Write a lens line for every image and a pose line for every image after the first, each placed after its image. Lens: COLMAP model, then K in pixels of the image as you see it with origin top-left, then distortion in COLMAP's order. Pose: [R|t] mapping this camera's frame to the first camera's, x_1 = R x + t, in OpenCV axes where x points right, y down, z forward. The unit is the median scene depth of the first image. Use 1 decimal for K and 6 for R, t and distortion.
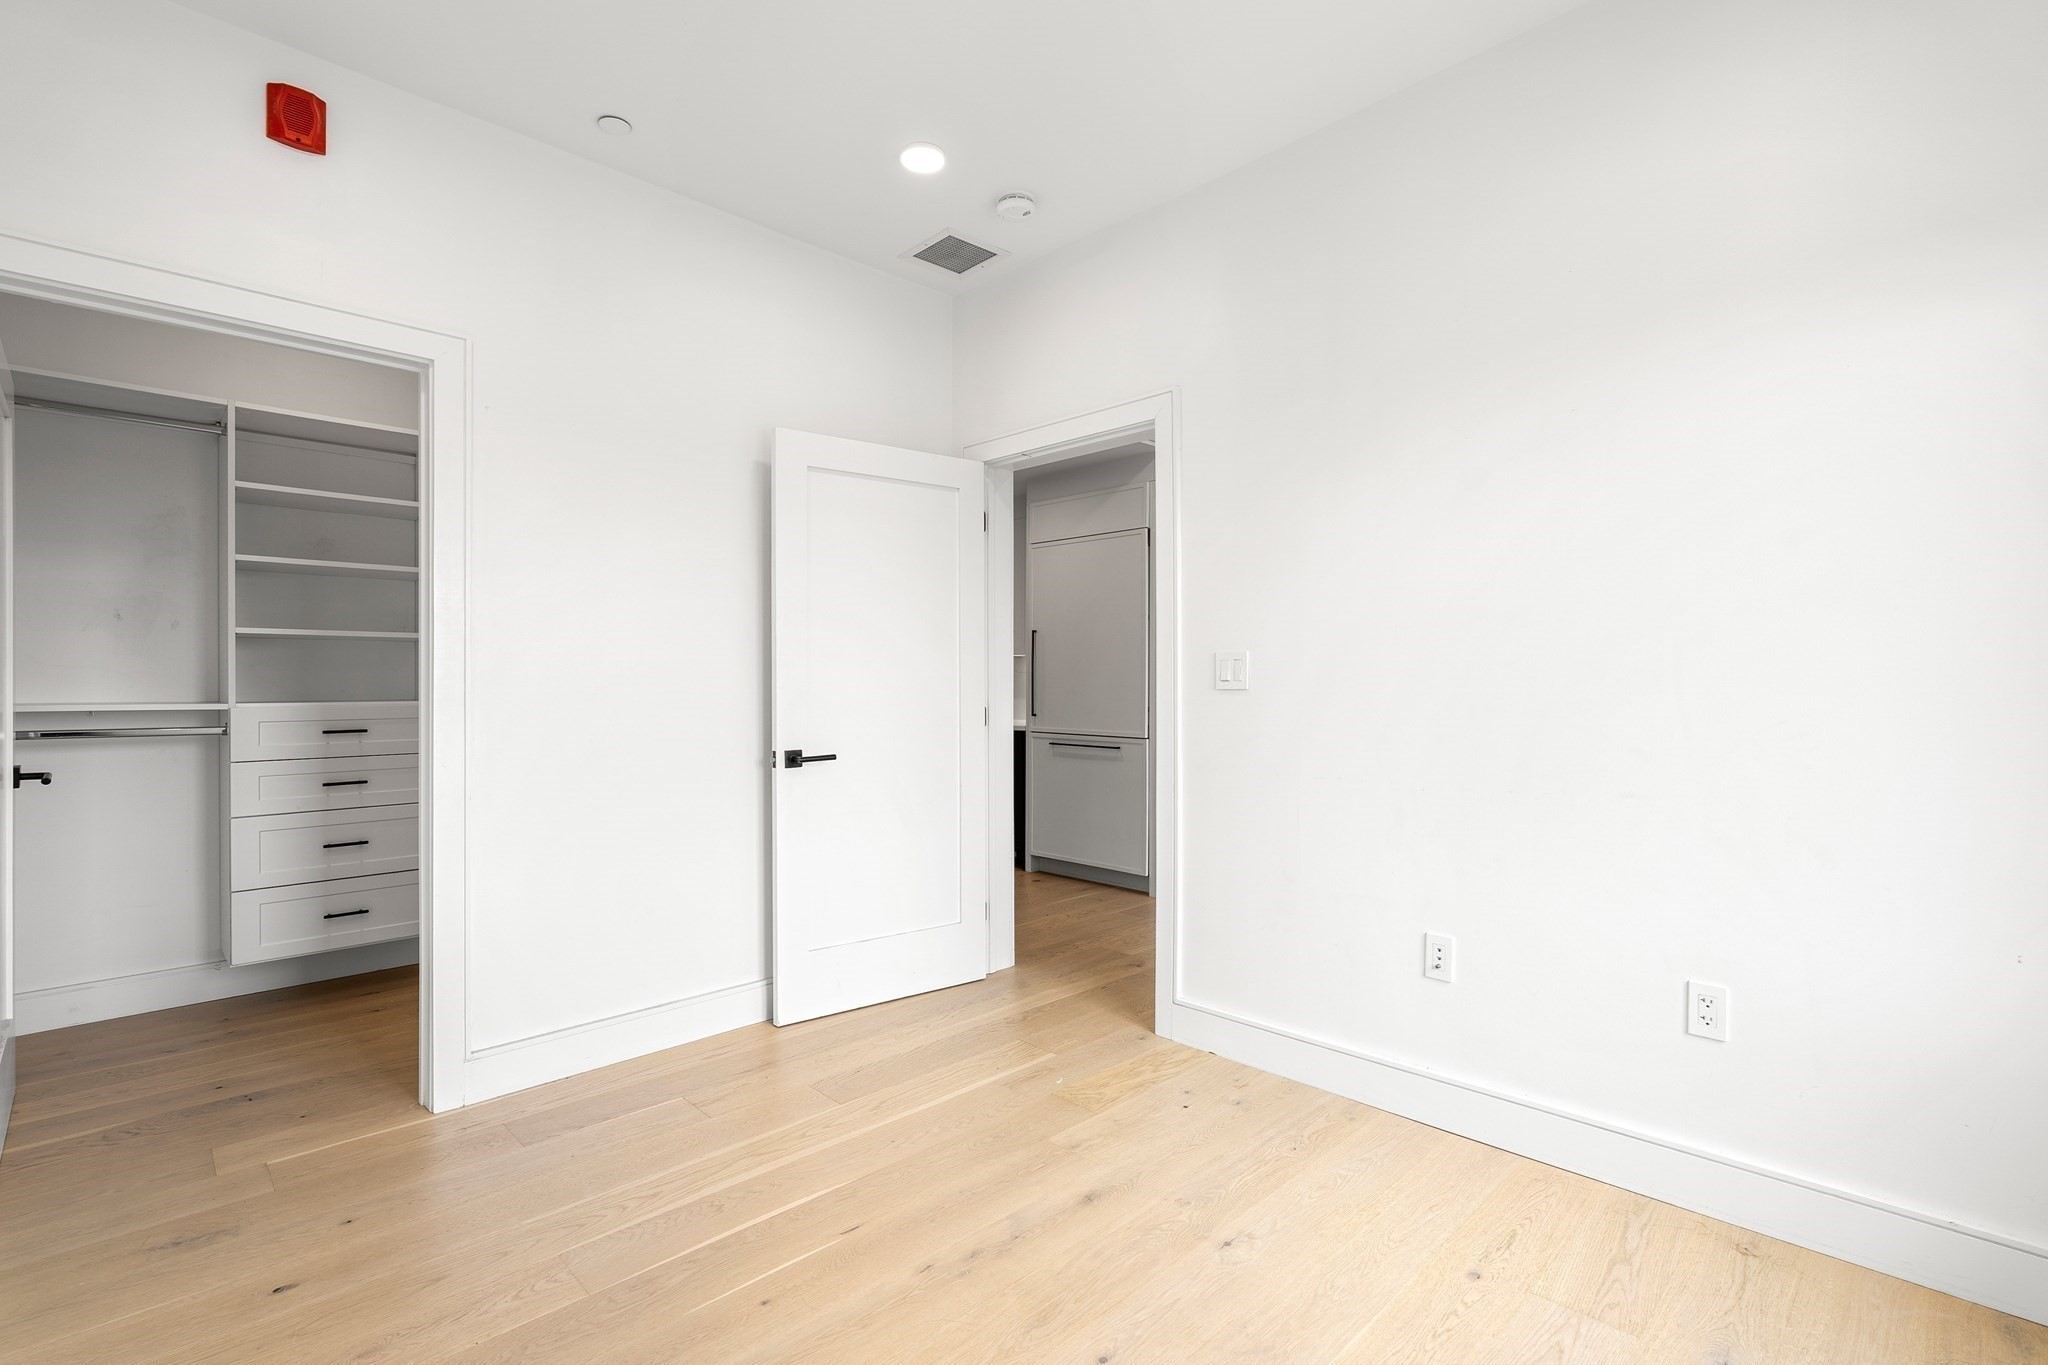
lens RADIAL K [[944.0, 0, 1022.8], [0, 944.0, 680.1], [0, 0, 1]] dist [-0.007689, 0.000495]
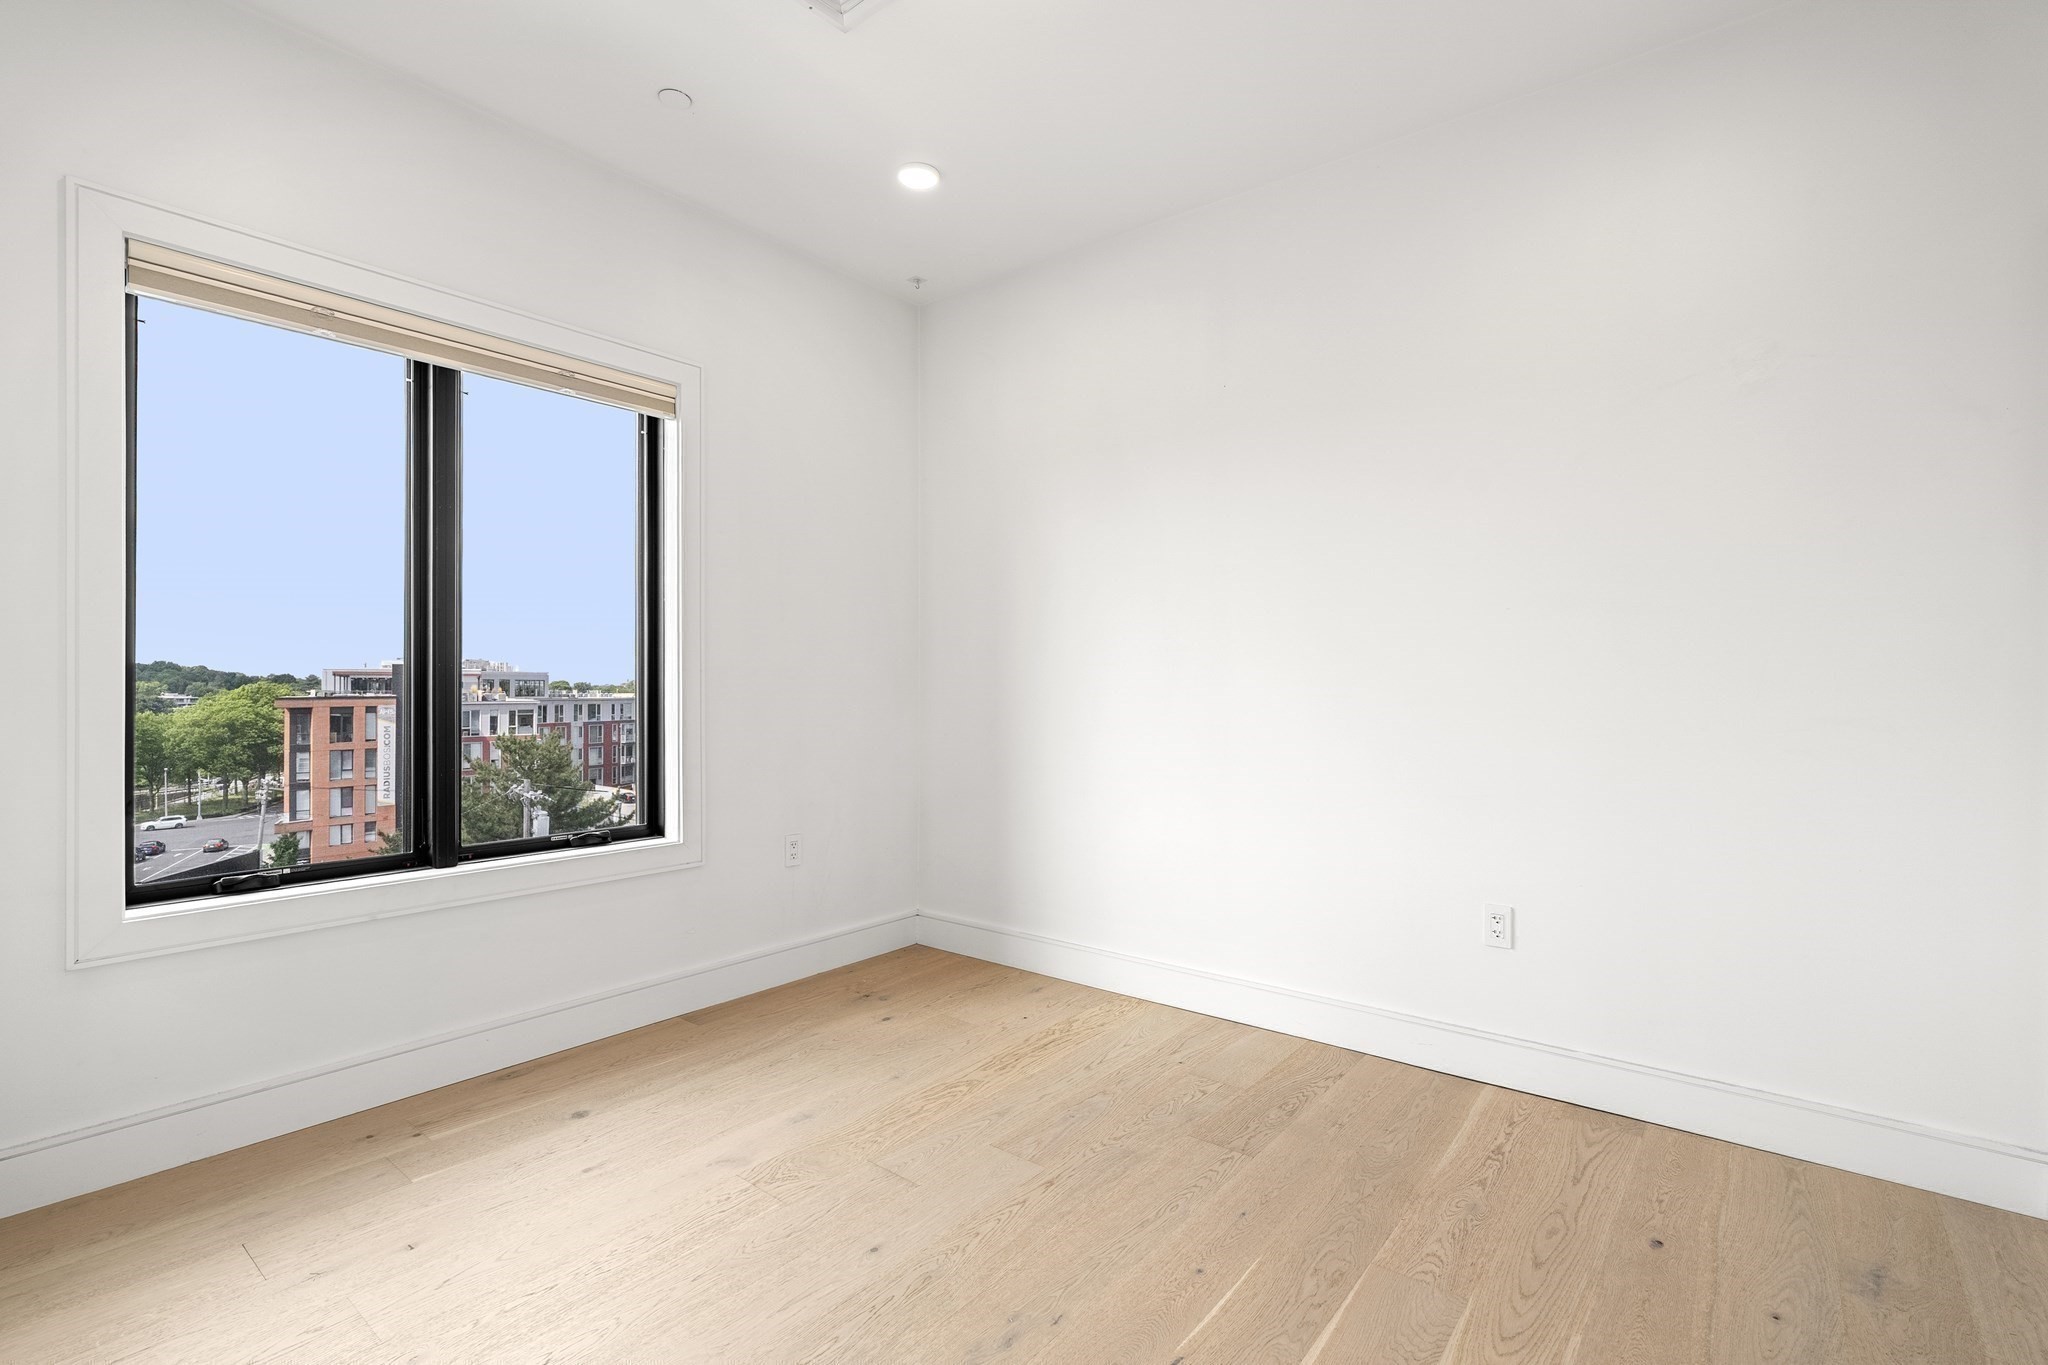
lens RADIAL K [[944.0, 0, 1027.2], [0, 944.0, 685.3], [0, 0, 1]] dist [-0.007689, 0.000495]
pose [[-0.992929, 0.002679, -0.118682, 0.029725], [0.002713, 0.999996, -0.000128, 0.024982], [0.118682, -0.000449, -0.992932, 1.879123]]
